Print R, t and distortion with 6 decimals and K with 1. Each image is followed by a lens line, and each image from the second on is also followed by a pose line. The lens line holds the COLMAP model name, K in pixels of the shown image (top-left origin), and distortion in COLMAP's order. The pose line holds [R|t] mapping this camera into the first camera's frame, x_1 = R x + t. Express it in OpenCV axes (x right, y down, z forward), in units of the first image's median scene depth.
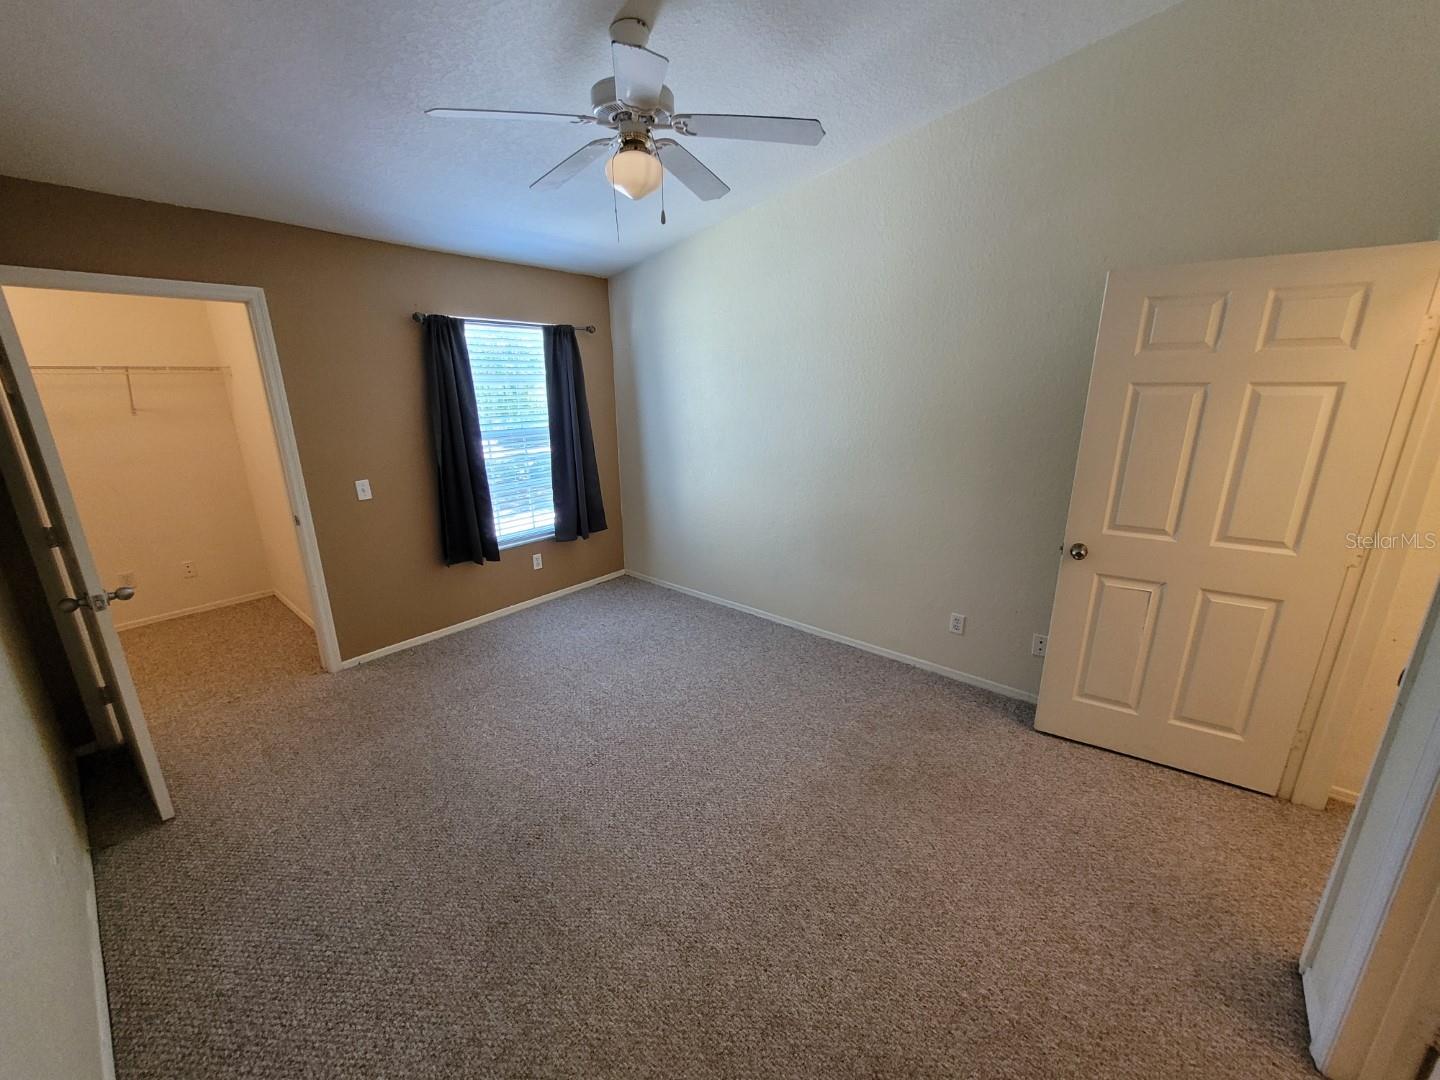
lens RADIAL K [[563.7, 0, 733.0], [0, 563.7, 539.5], [0, 0, 1]] dist [-0.000794, 0.000265]
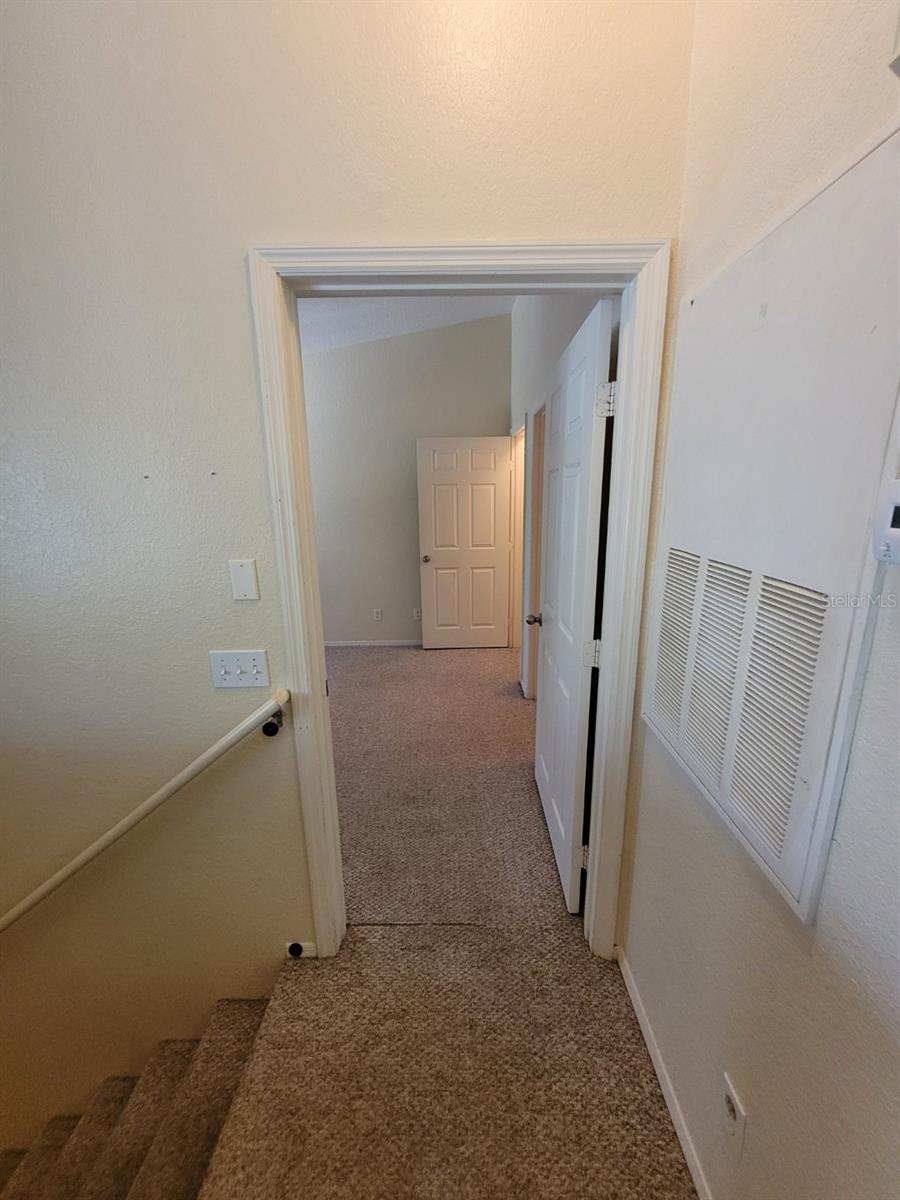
lens RADIAL K [[469.7, 0, 453.5], [0, 469.7, 598.7], [0, 0, 1]] dist [-0.000794, 0.000265]
pose [[0.773079, -0.150939, 0.616090, -0.504966], [0.188249, 0.982112, 0.004396, 0.197584], [-0.605732, 0.112580, 0.787664, -0.549425]]
